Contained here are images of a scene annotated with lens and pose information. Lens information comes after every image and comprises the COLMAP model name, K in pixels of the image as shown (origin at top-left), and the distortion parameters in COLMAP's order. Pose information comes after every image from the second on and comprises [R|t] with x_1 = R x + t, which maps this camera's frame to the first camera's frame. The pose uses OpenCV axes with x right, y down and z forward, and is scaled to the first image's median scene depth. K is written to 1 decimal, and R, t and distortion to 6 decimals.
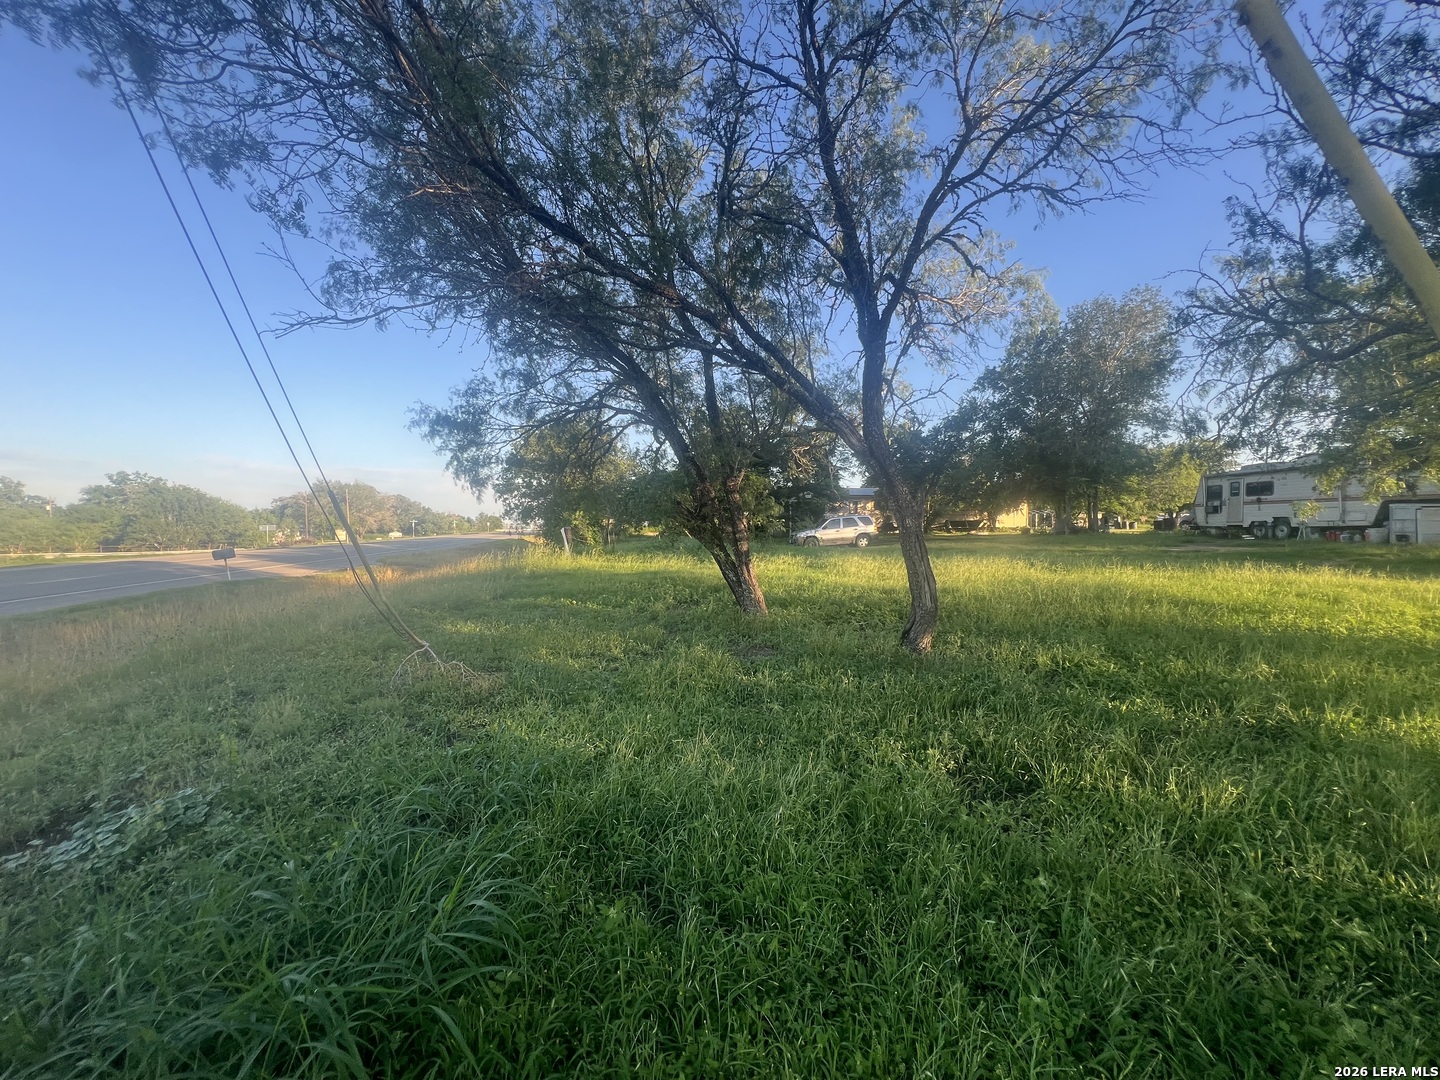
lens RADIAL K [[577.3, 0, 719.4], [0, 577.3, 535.8], [0, 0, 1]] dist [-0.000452, 0.000434]
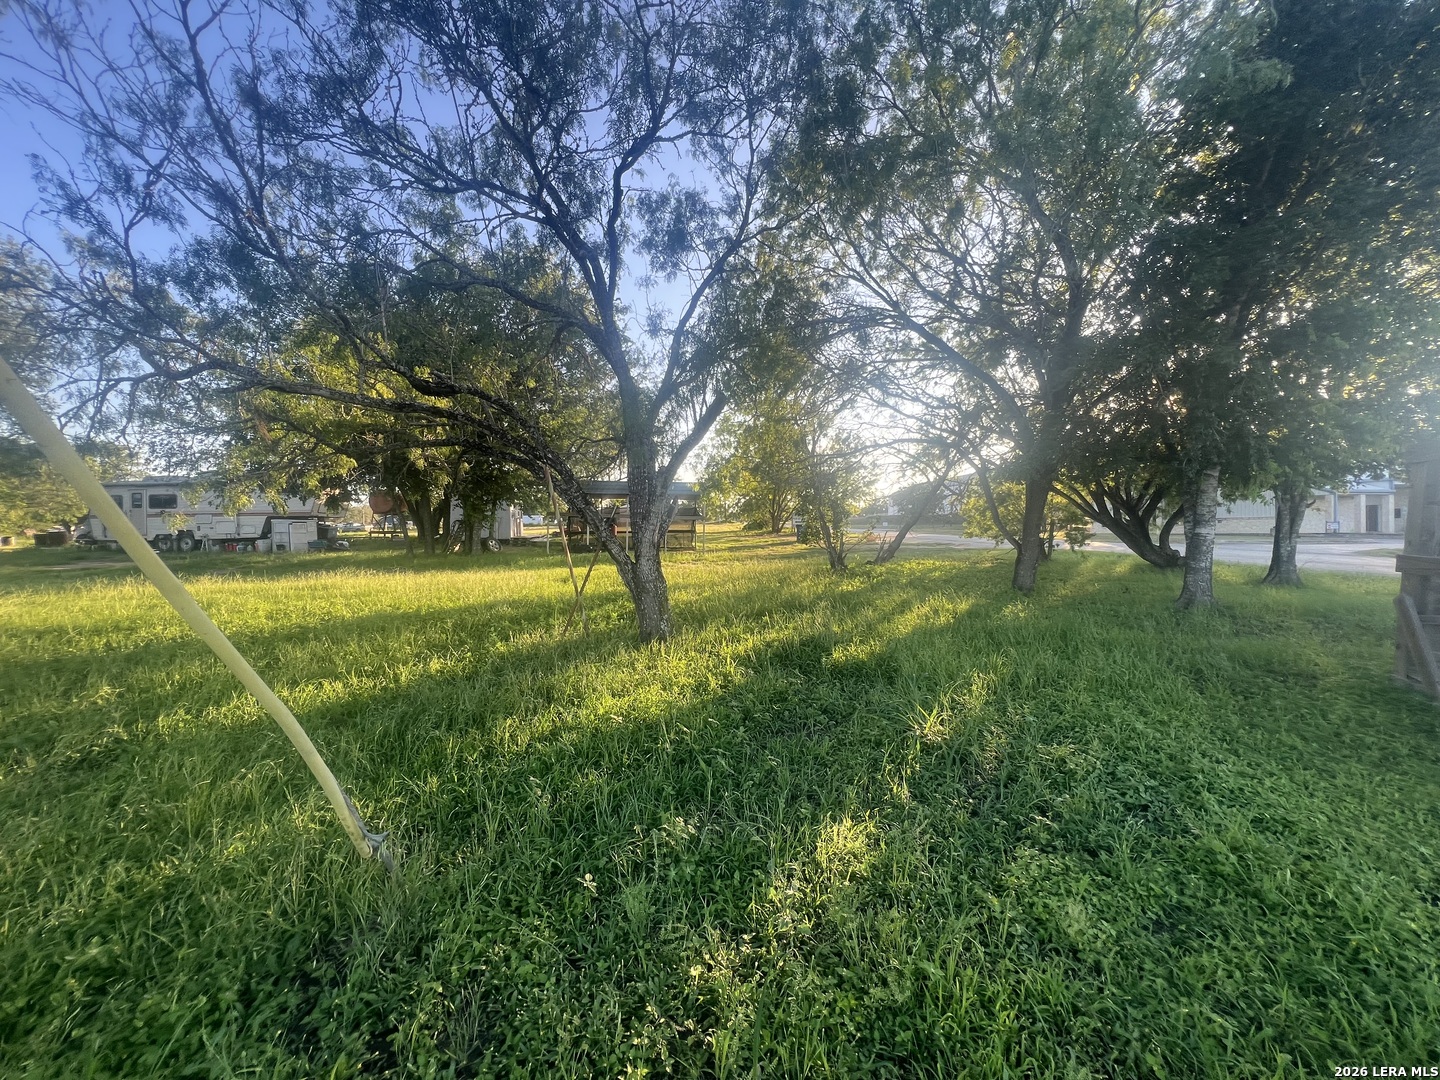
lens RADIAL K [[577.3, 0, 720.0], [0, 577.3, 535.1], [0, 0, 1]] dist [-0.000452, 0.000434]
pose [[0.066551, -0.006549, 0.997762, 0.061542], [0.030992, 0.999510, 0.004493, 0.004152], [-0.997302, 0.030624, 0.066721, -0.039162]]
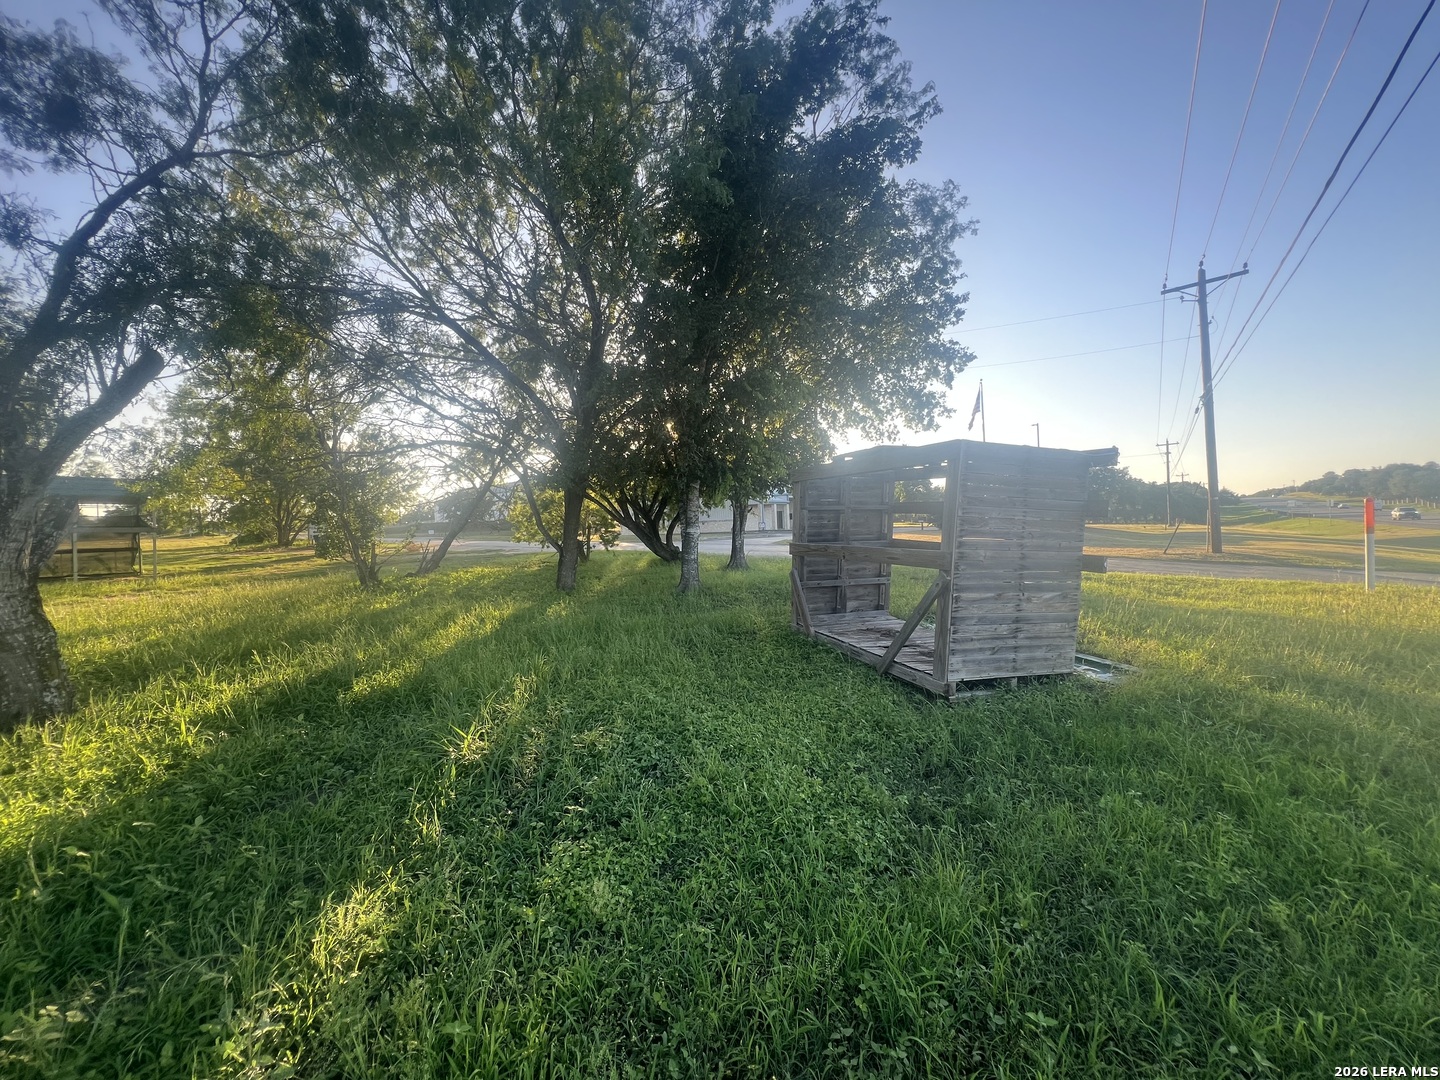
lens RADIAL K [[577.3, 0, 718.5], [0, 577.3, 535.3], [0, 0, 1]] dist [-0.000452, 0.000434]
pose [[-0.622589, 0.013675, 0.782430, 0.078491], [0.056634, 0.998013, 0.027621, 0.006404], [-0.780497, 0.061509, -0.622126, -0.062259]]
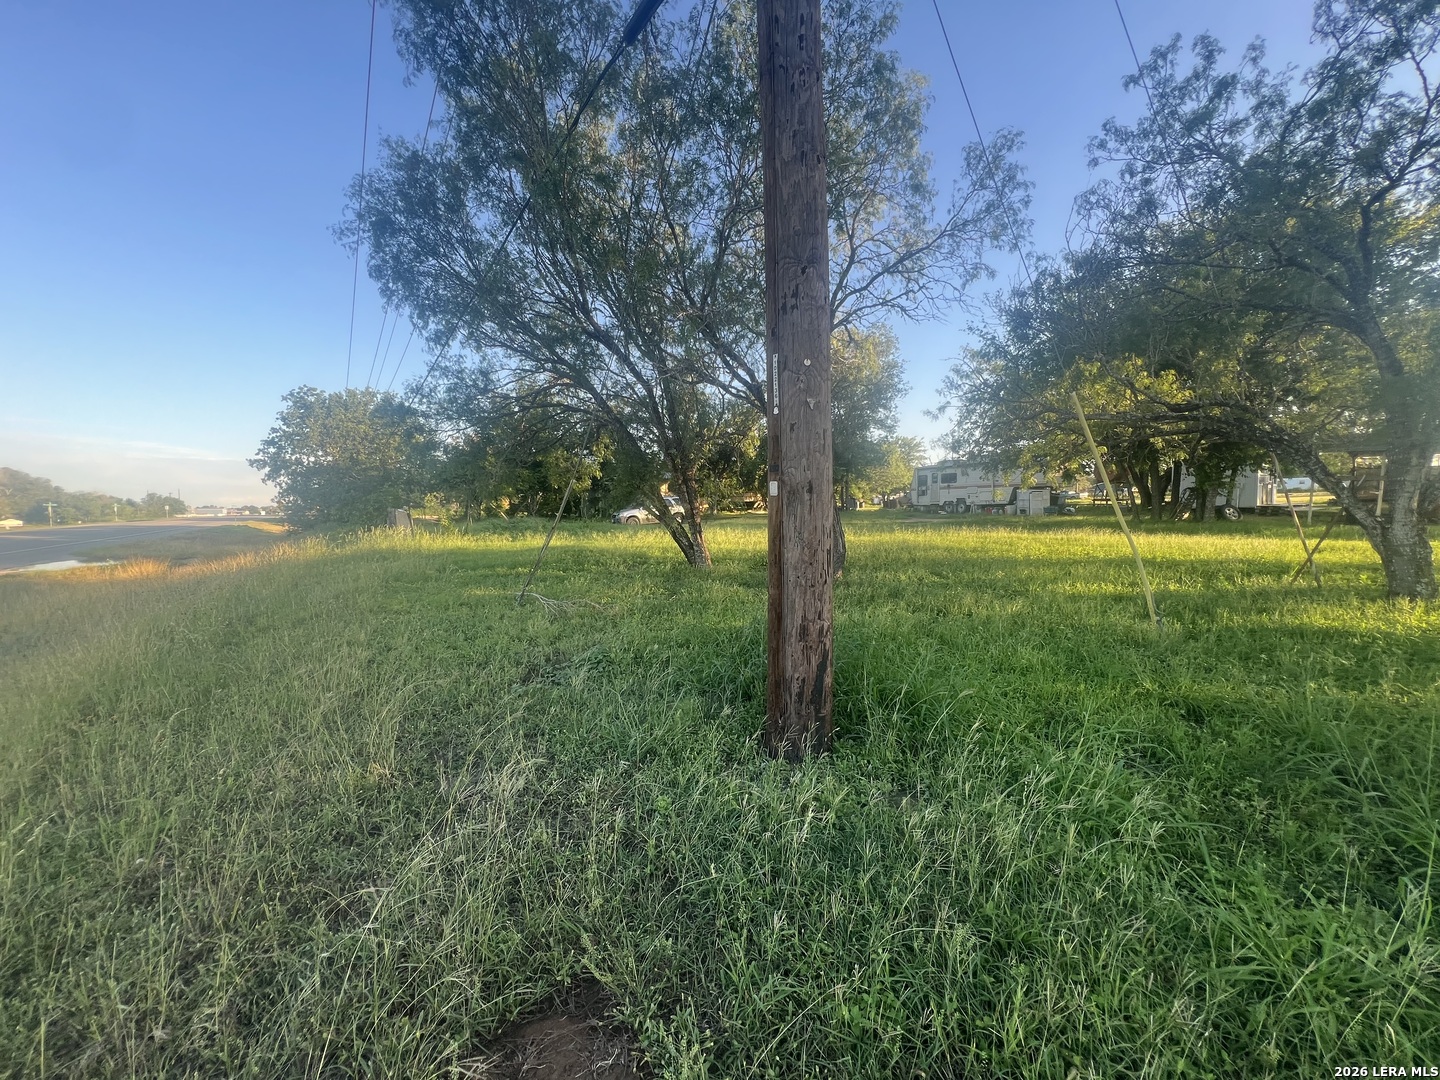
lens RADIAL K [[577.3, 0, 717.9], [0, 577.3, 535.4], [0, 0, 1]] dist [-0.000452, 0.000434]
pose [[0.920988, -0.025391, 0.388762, -0.535006], [0.013318, 0.999343, 0.033718, 0.013510], [-0.389363, -0.025876, 0.920721, -0.336953]]
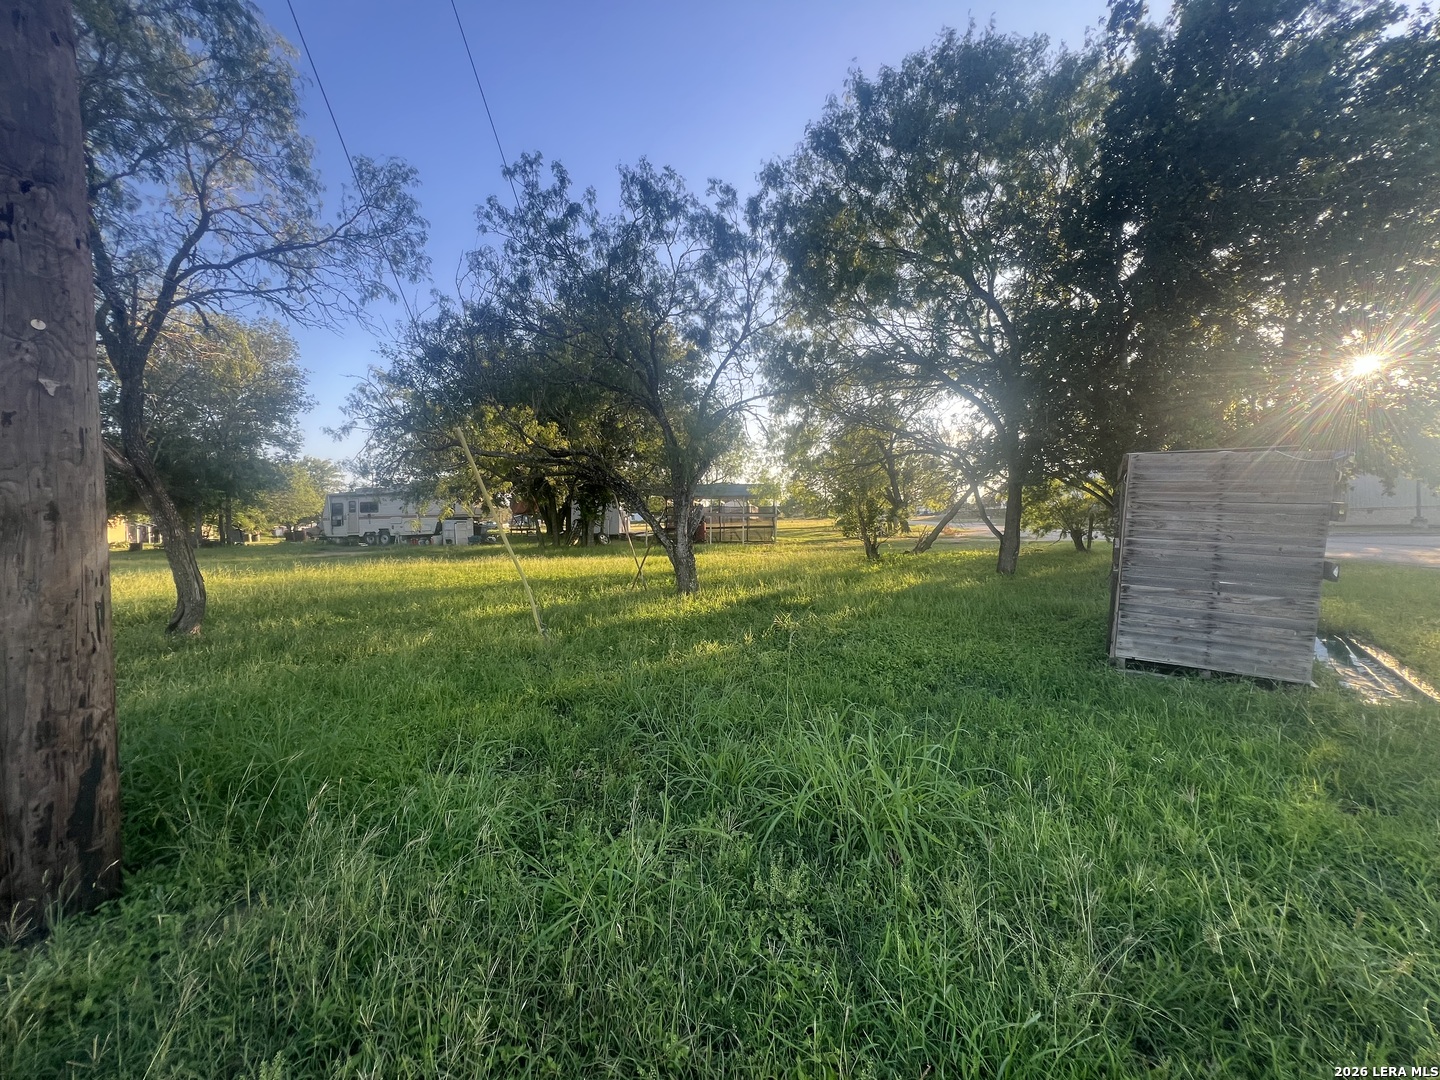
lens RADIAL K [[577.3, 0, 722.7], [0, 577.3, 534.0], [0, 0, 1]] dist [-0.000452, 0.000434]
pose [[0.247522, -0.012992, 0.968795, -0.496177], [0.037262, 0.999298, 0.003881, 0.015578], [-0.968166, 0.035139, 0.247832, -0.361335]]
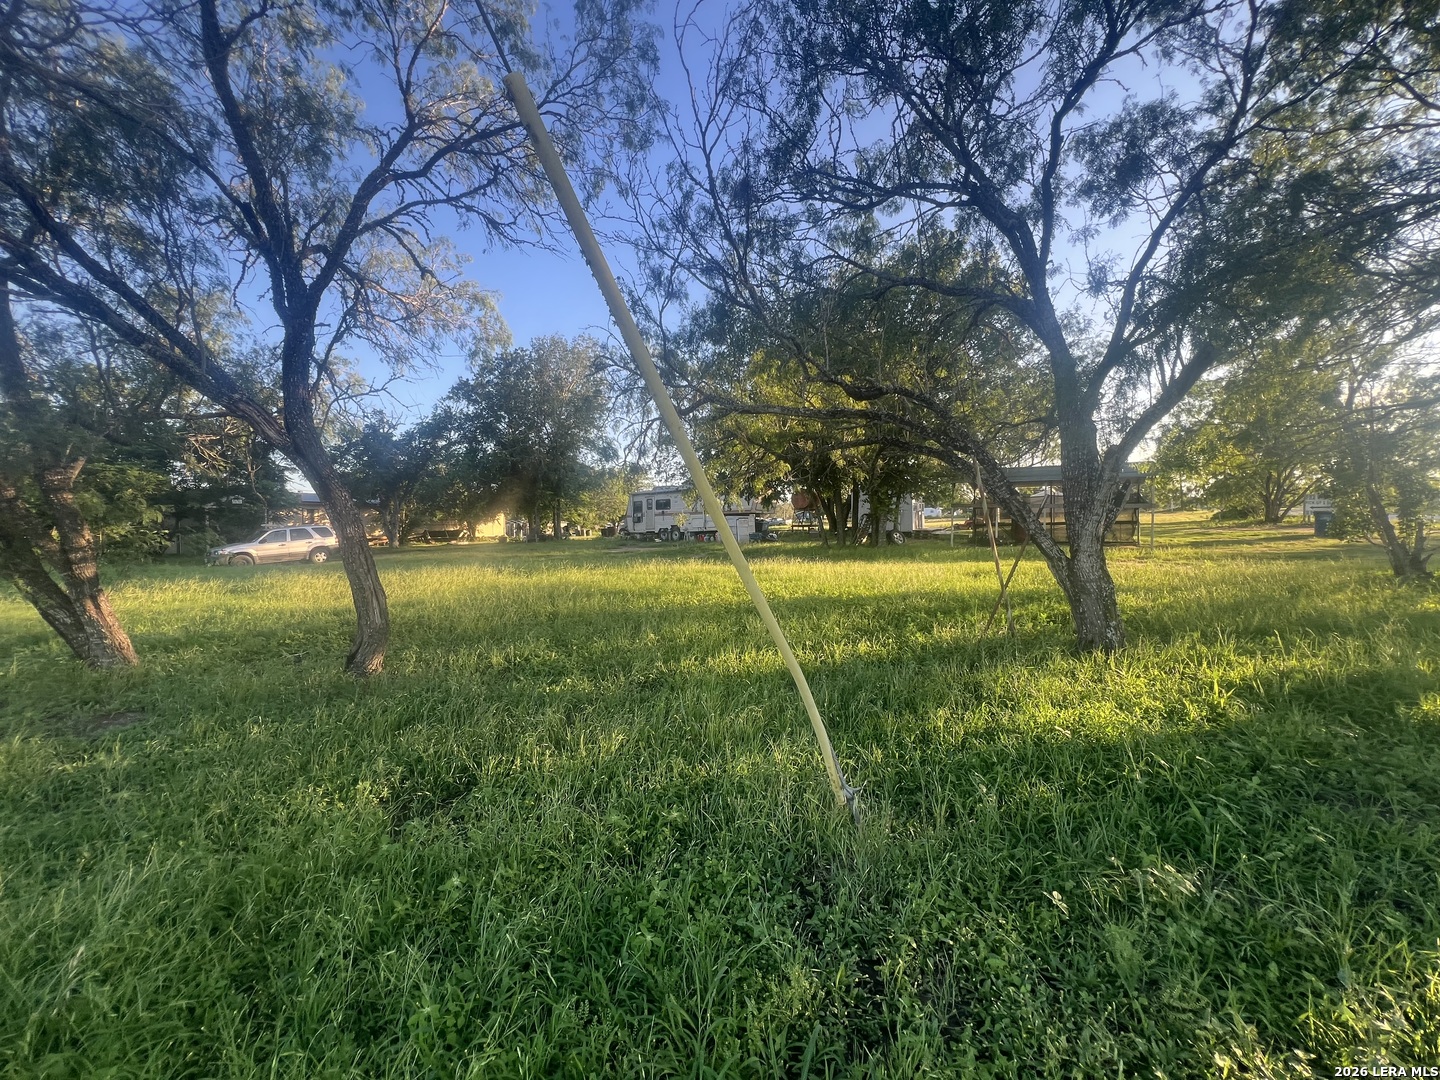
lens RADIAL K [[577.3, 0, 719.1], [0, 577.3, 535.7], [0, 0, 1]] dist [-0.000452, 0.000434]
pose [[0.667379, -0.018624, 0.744485, 0.040153], [0.031565, 0.999496, -0.003293, 0.003237], [-0.744049, 0.025697, 0.667631, -0.012125]]
